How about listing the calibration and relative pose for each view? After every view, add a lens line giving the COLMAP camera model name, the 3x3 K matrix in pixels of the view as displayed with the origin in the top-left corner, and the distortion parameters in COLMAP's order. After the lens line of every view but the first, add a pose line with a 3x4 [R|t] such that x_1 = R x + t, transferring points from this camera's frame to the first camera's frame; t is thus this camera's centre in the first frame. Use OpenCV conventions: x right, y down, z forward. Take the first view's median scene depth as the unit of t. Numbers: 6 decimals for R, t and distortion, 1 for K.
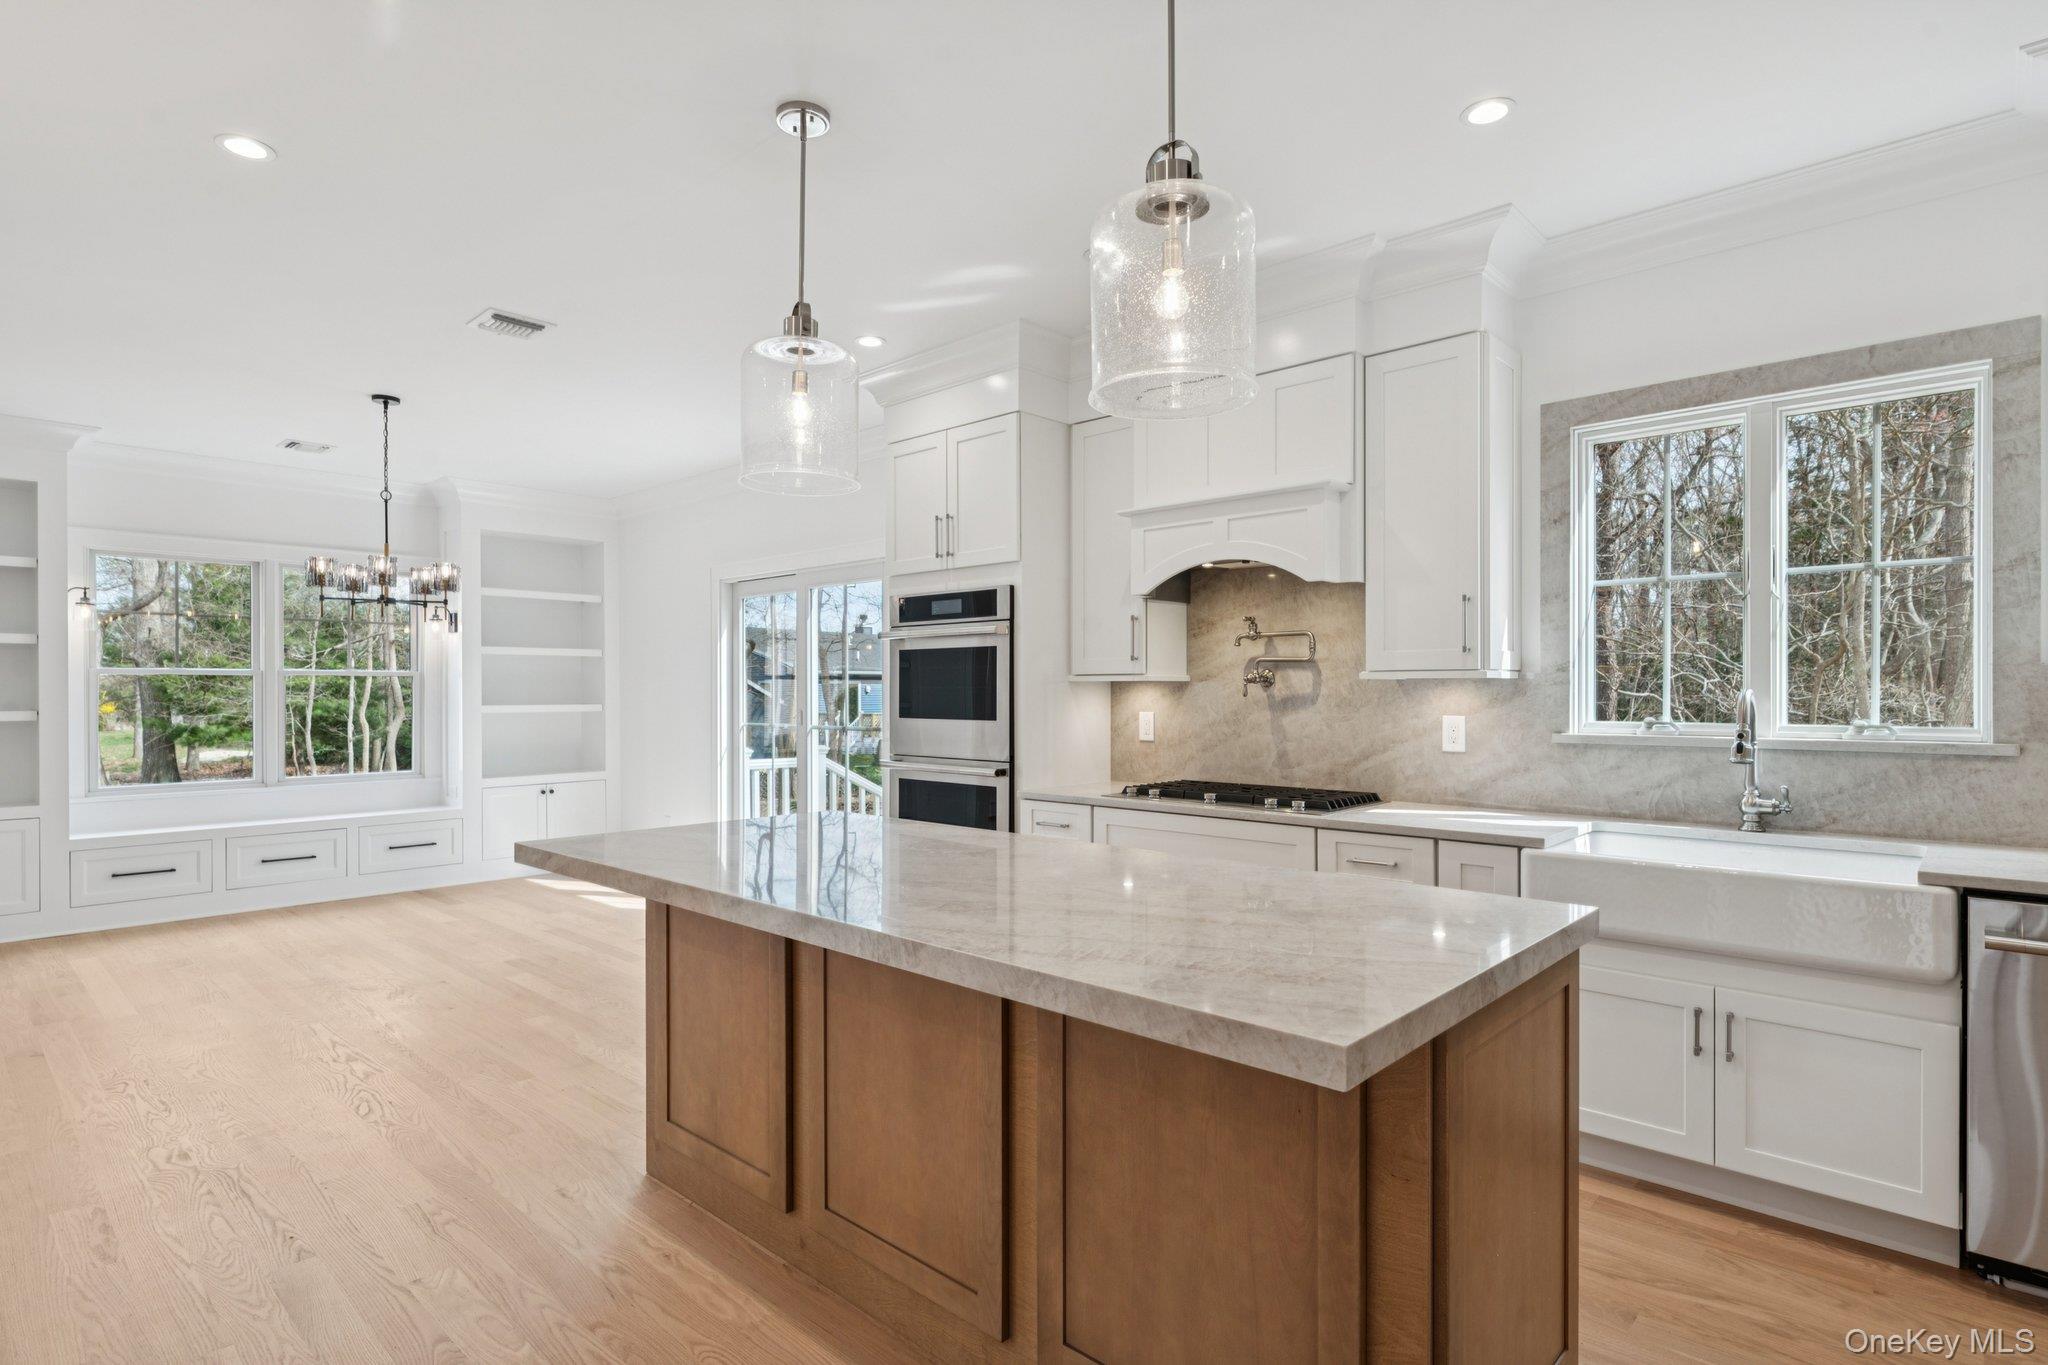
lens RADIAL K [[1035.5, 0, 1019.9], [0, 1035.5, 695.8], [0, 0, 1]] dist [0.000411, -0.000053]
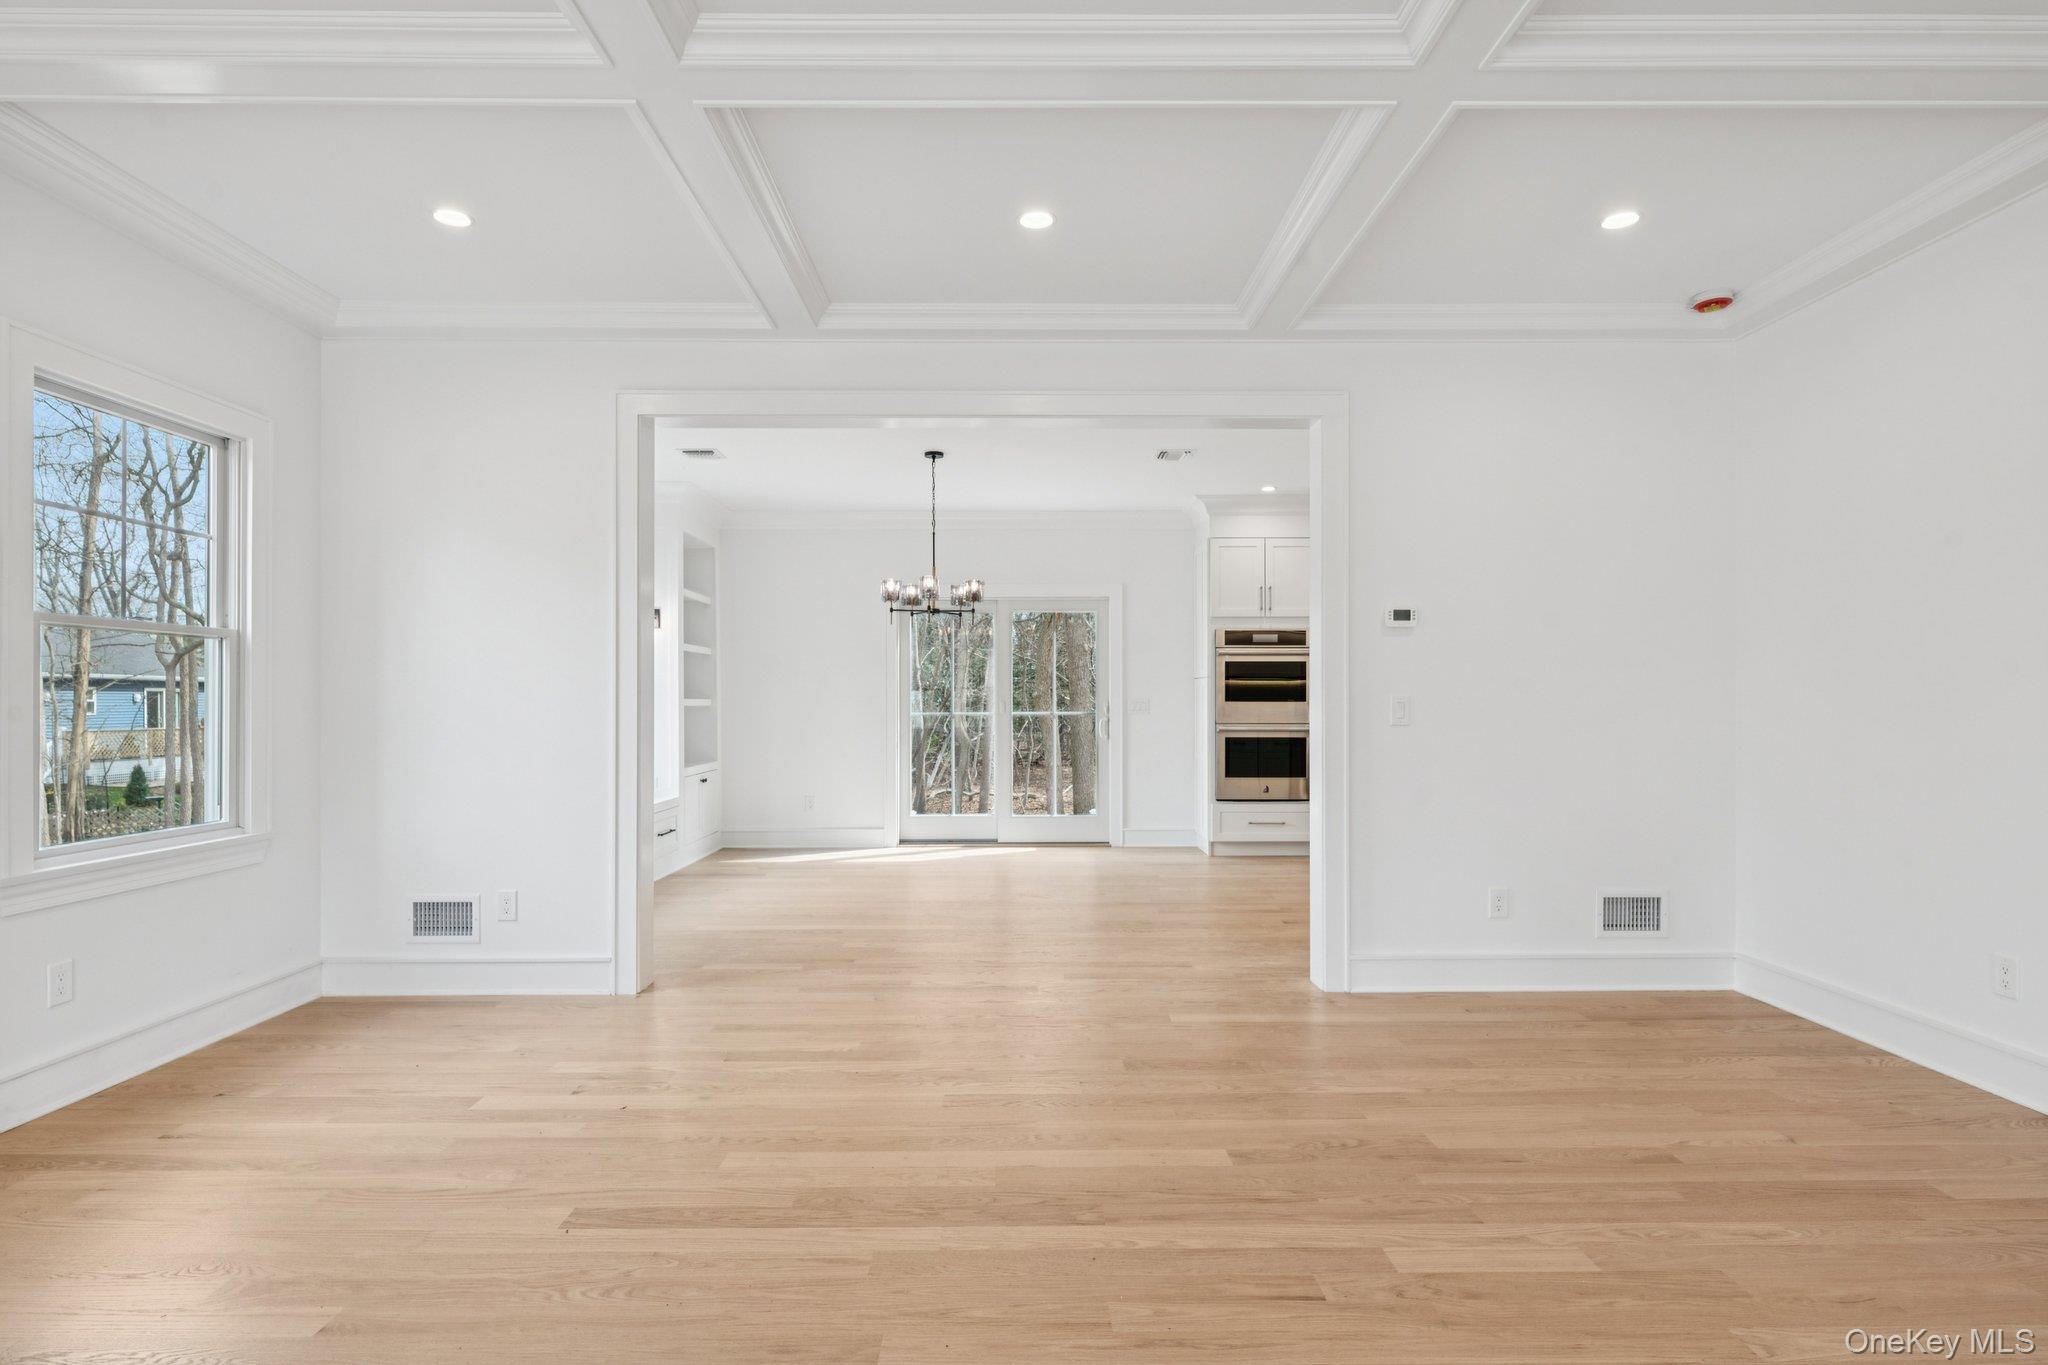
lens RADIAL K [[1060.6, 0, 1022.0], [0, 1060.6, 702.4], [0, 0, 1]] dist [0.003689, -0.000187]
pose [[0.723652, 0.000931, 0.690164, -1.857293], [0.003371, 0.999982, -0.004884, 0.035890], [-0.690156, 0.005861, 0.723637, -0.026867]]
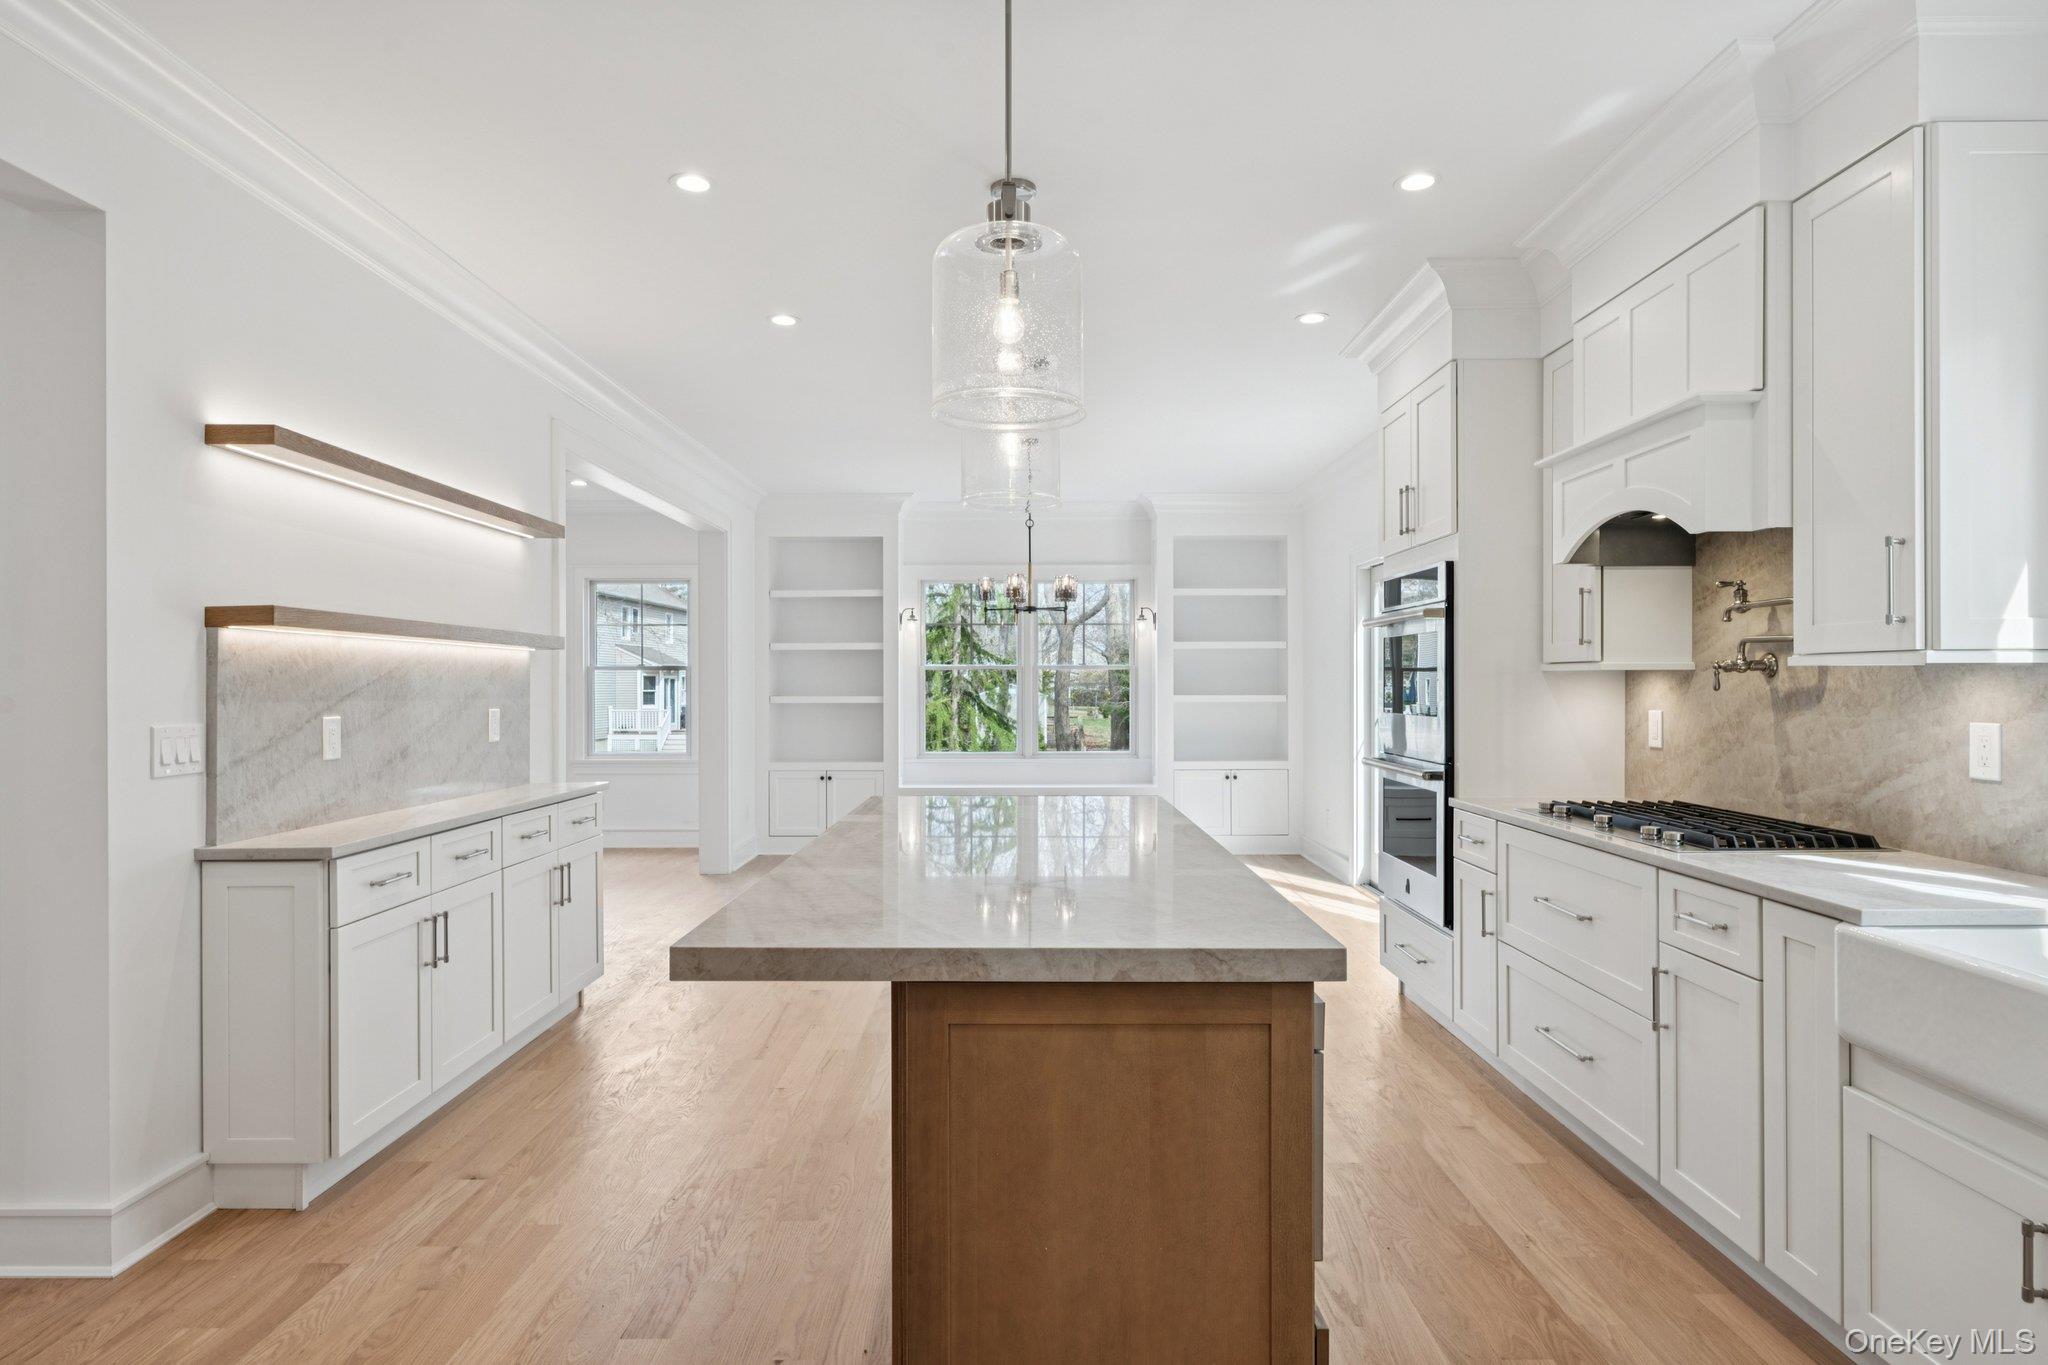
lens RADIAL K [[1145.1, 0, 1024.0], [0, 1145.1, 682.5], [0, 0, 1]] dist [0.011156, -0.000127]
pose [[0.681093, 0.000119, -0.732197, 0.491344], [-0.002785, 0.999993, -0.002429, -0.001627], [0.732191, 0.003693, 0.681089, 0.088338]]
